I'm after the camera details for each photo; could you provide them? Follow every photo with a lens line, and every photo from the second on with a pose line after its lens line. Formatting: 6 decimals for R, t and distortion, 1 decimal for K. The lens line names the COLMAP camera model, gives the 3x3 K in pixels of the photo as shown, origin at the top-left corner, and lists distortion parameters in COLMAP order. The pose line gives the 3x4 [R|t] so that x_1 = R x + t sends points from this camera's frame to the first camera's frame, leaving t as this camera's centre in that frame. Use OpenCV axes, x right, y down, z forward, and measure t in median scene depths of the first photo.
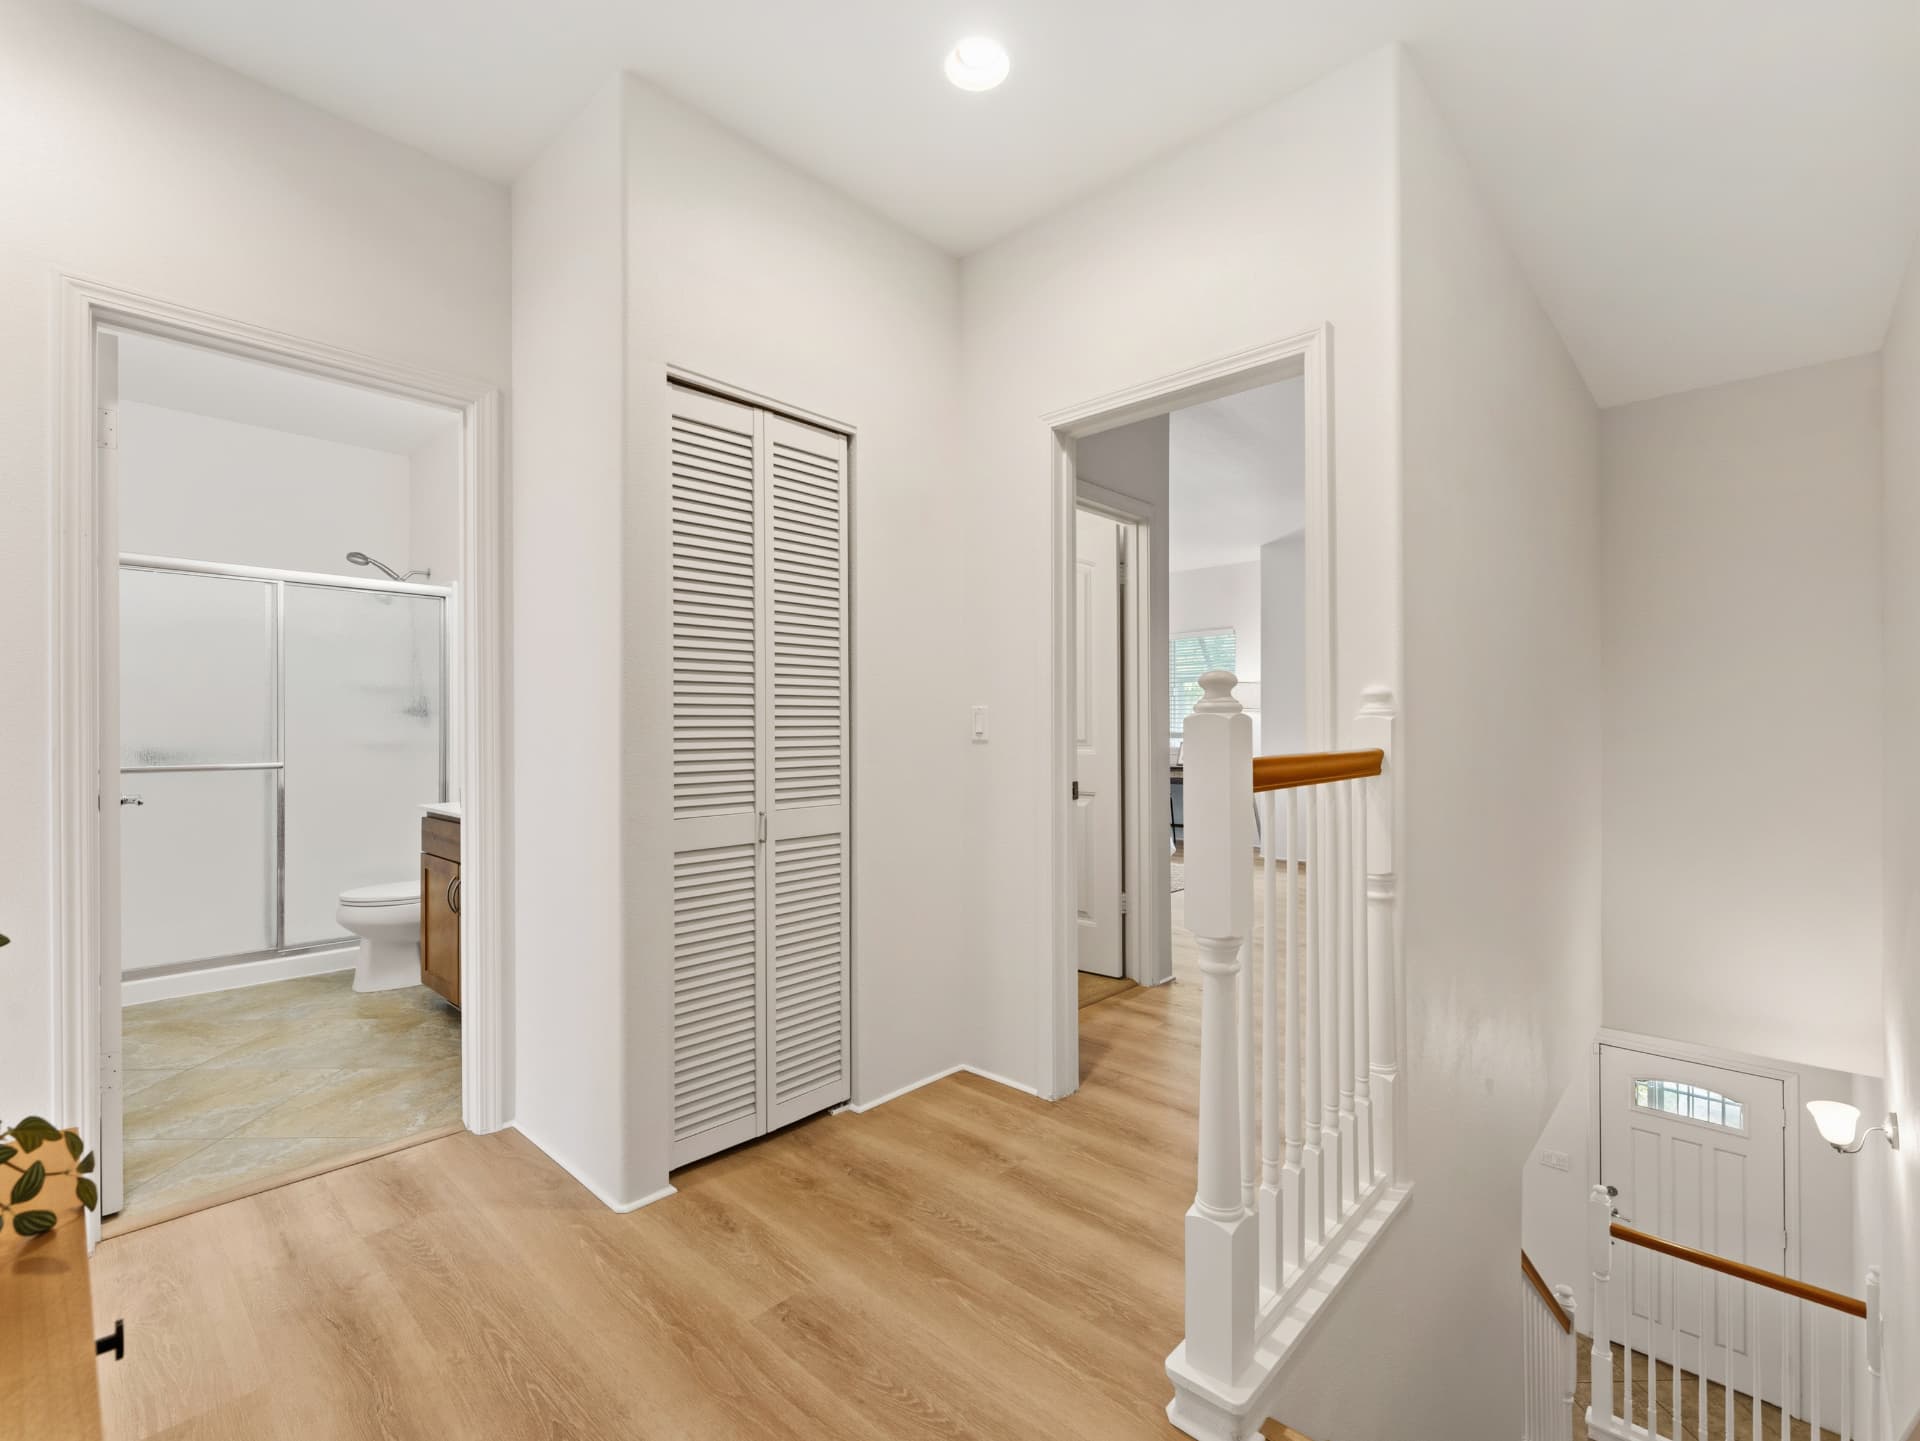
lens RADIAL K [[866.7, 0, 947.8], [0, 866.7, 733.5], [0, 0, 1]] dist [-0.001016, -0.000023]
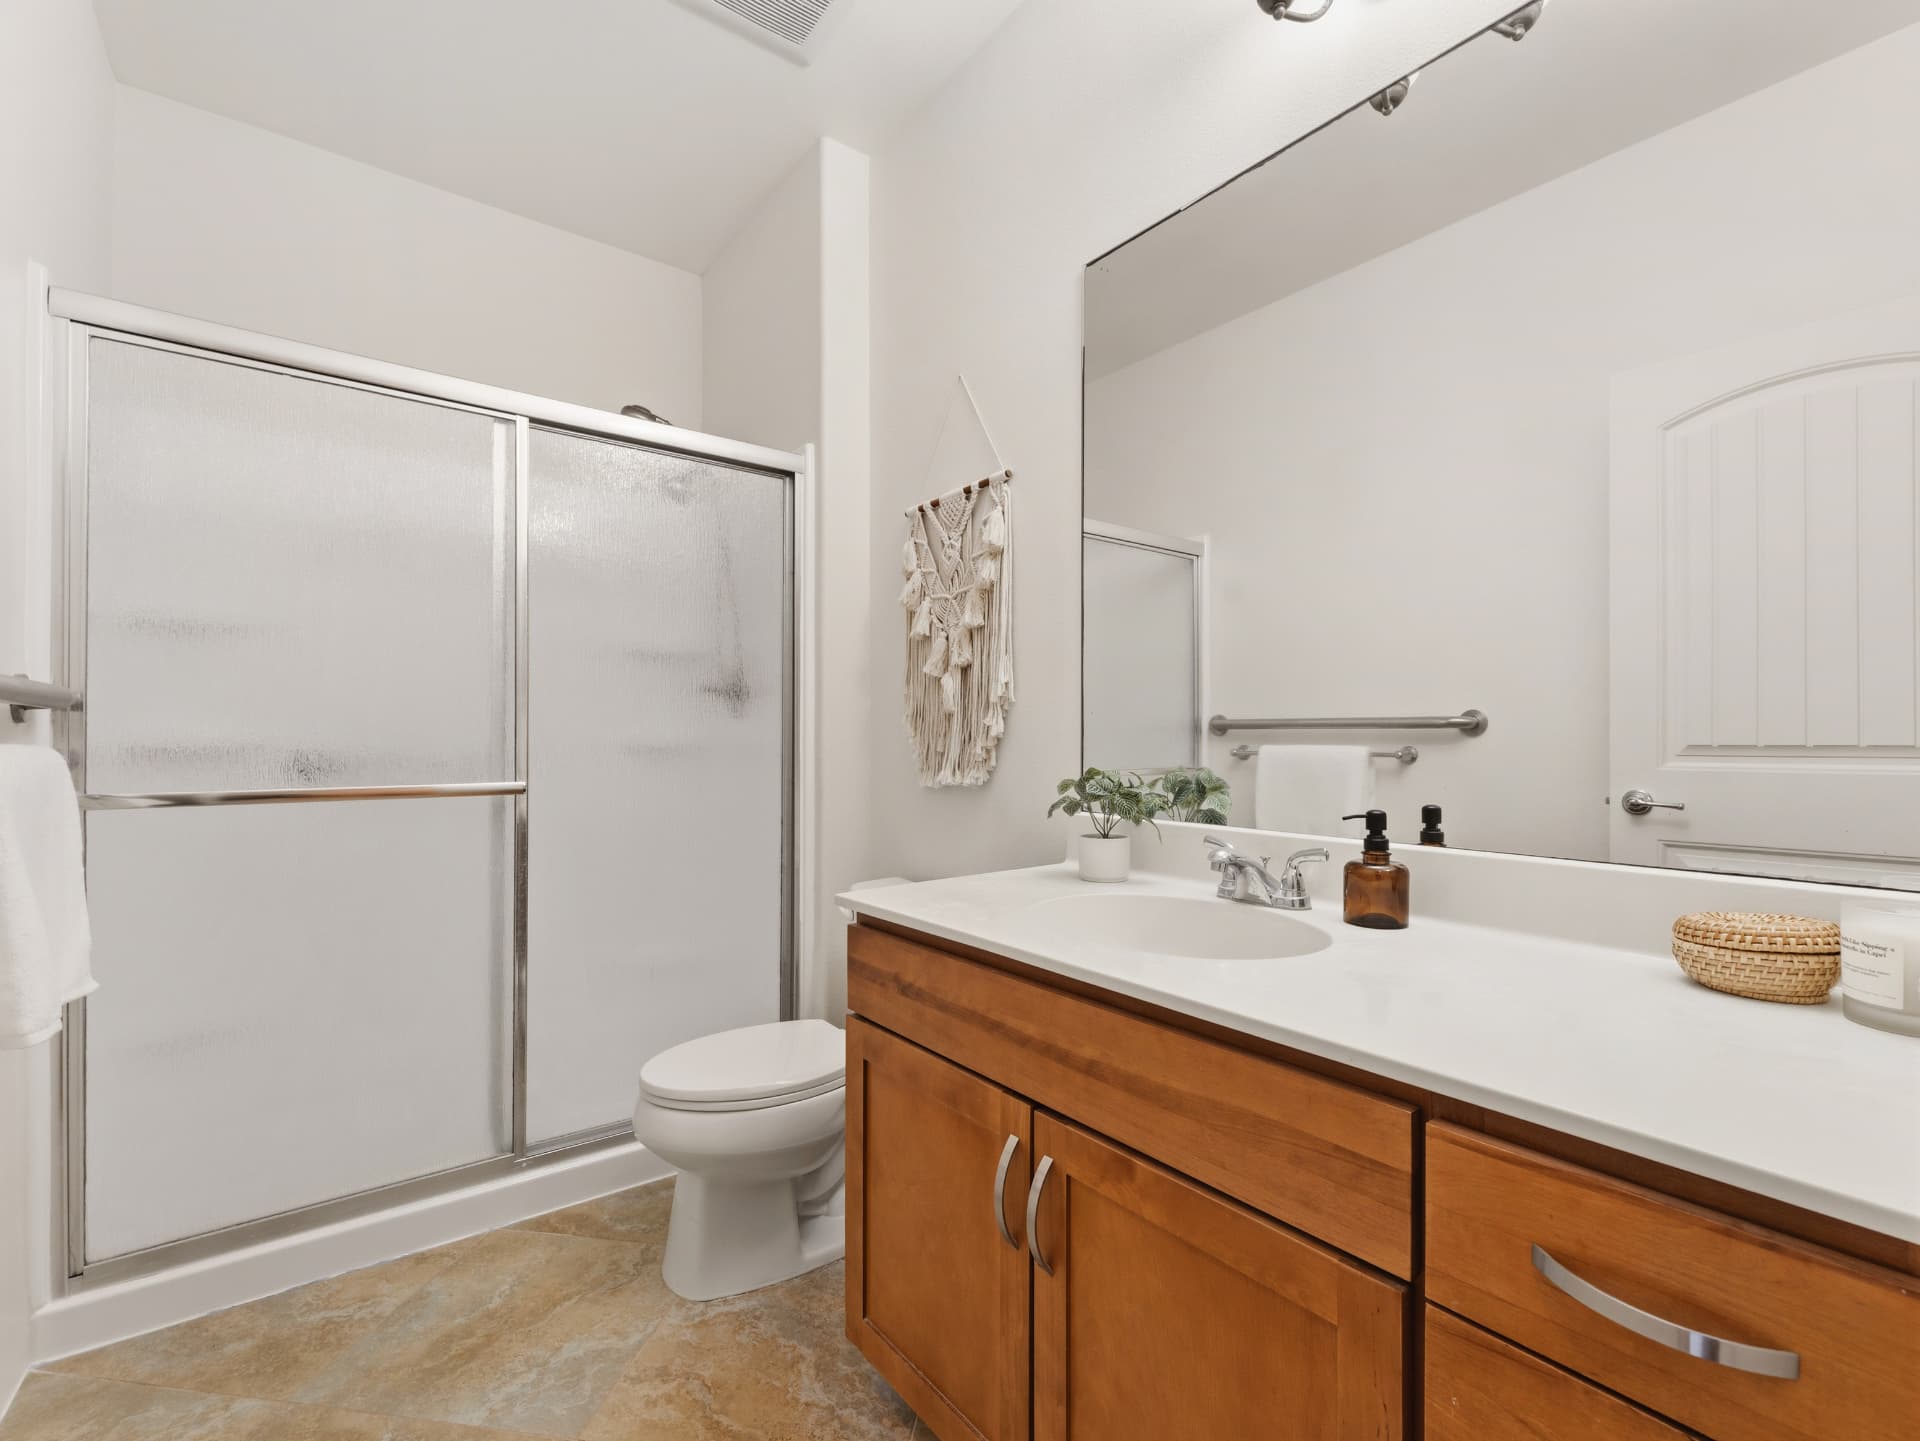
lens RADIAL K [[866.7, 0, 968.0], [0, 866.7, 737.4], [0, 0, 1]] dist [-0.001016, -0.000023]
pose [[0.984187, -0.002089, -0.177118, -0.428492], [0.000738, 0.999970, -0.007691, 0.013292], [0.177129, 0.007439, 0.984160, 0.554004]]
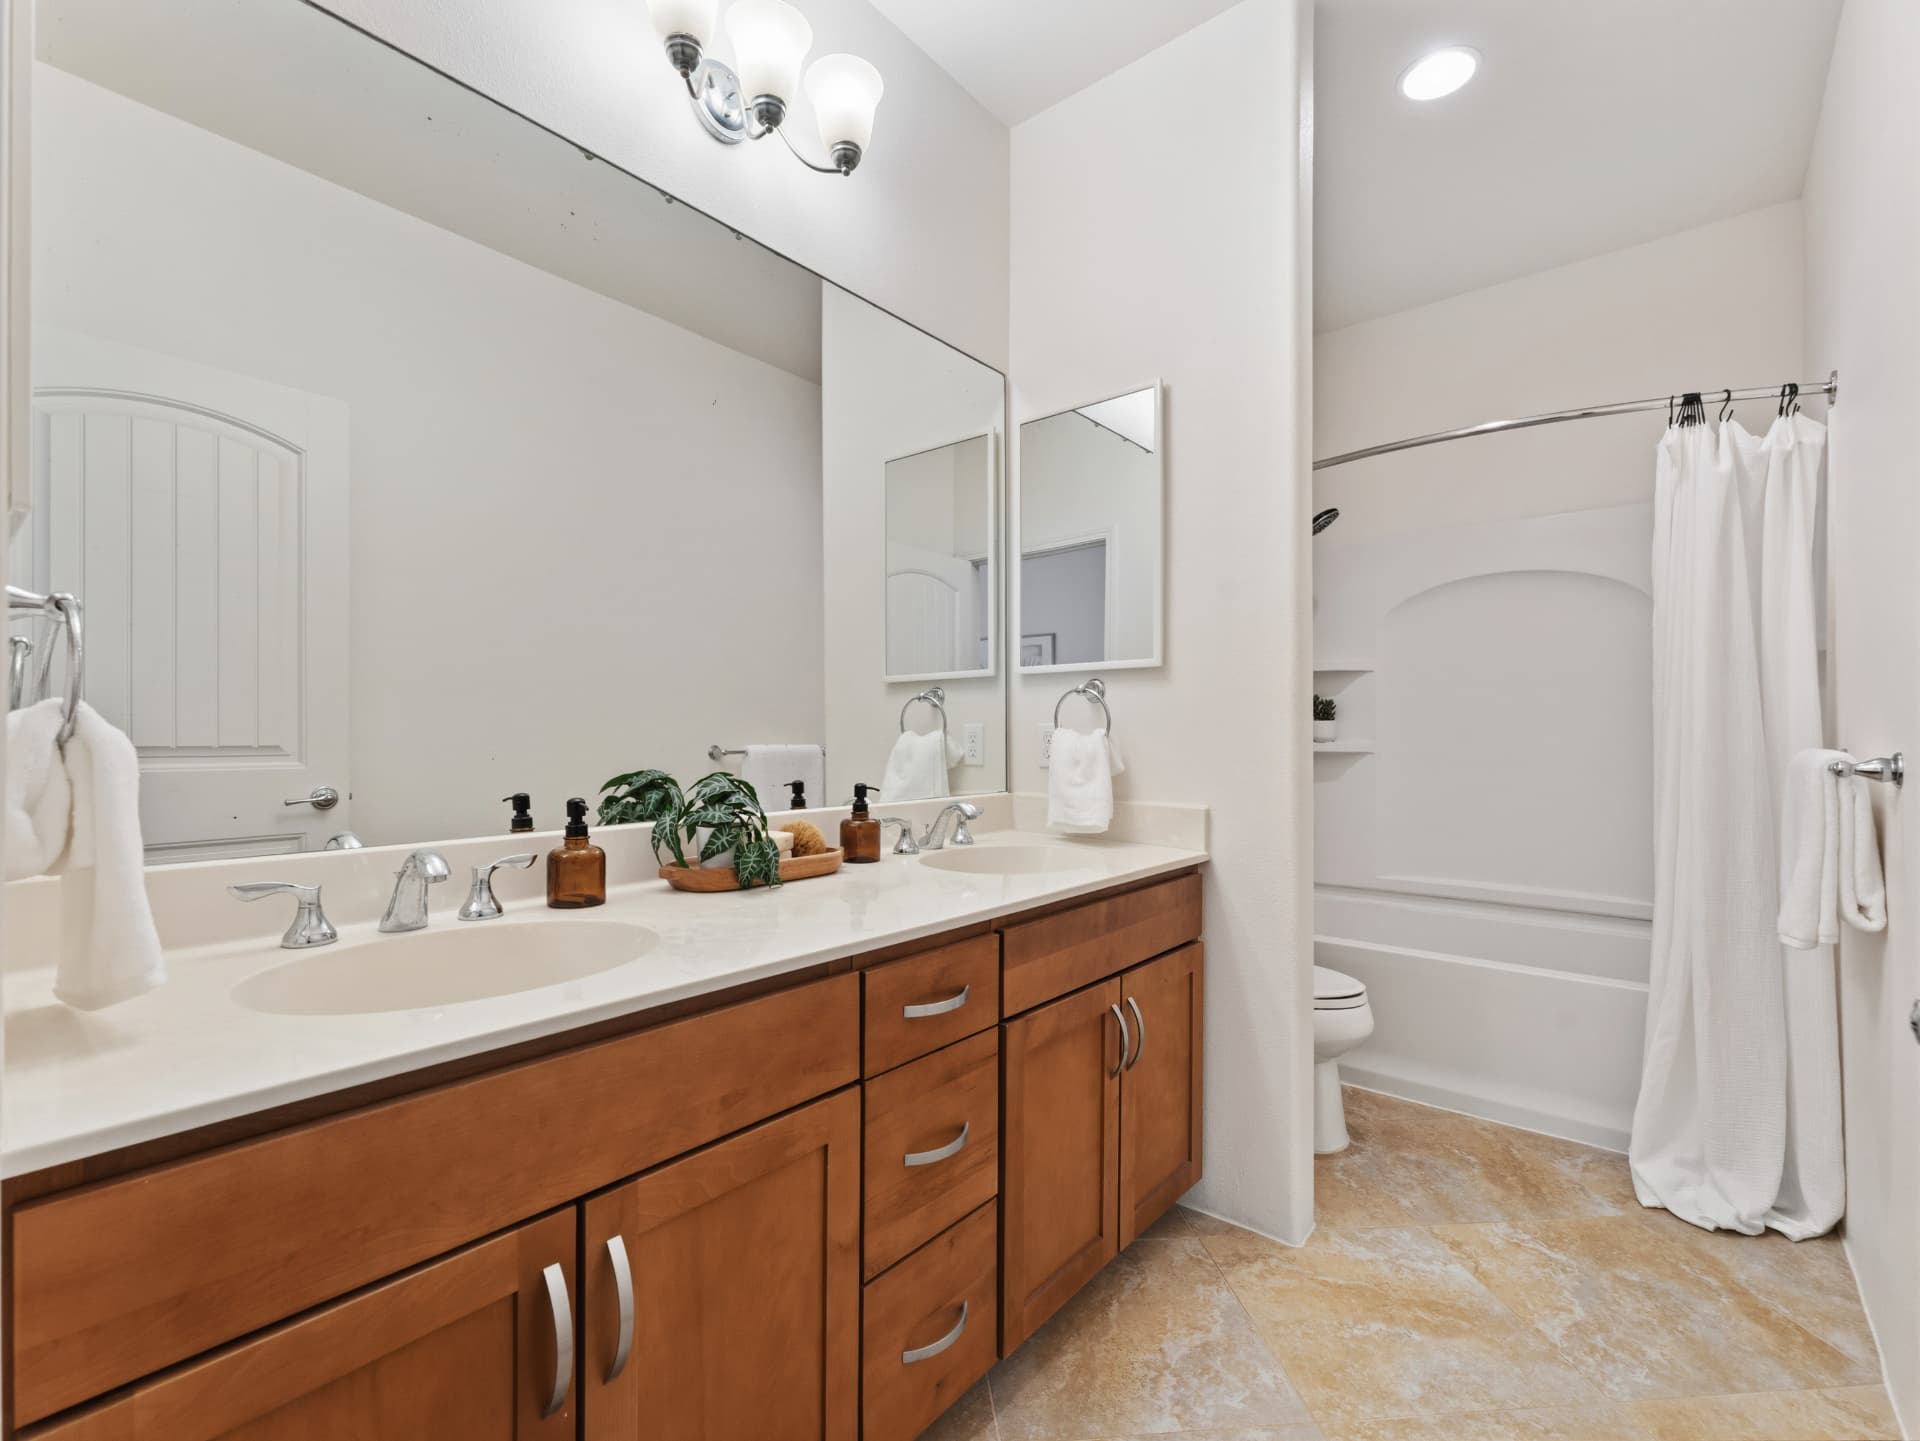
lens RADIAL K [[866.7, 0, 955.4], [0, 866.7, 729.2], [0, 0, 1]] dist [-0.001016, -0.000023]
pose [[-0.029640, 0.005478, 0.999546, -1.247572], [-0.006964, 0.999960, -0.005687, 0.010253], [-0.999536, -0.007130, -0.029601, 1.239741]]
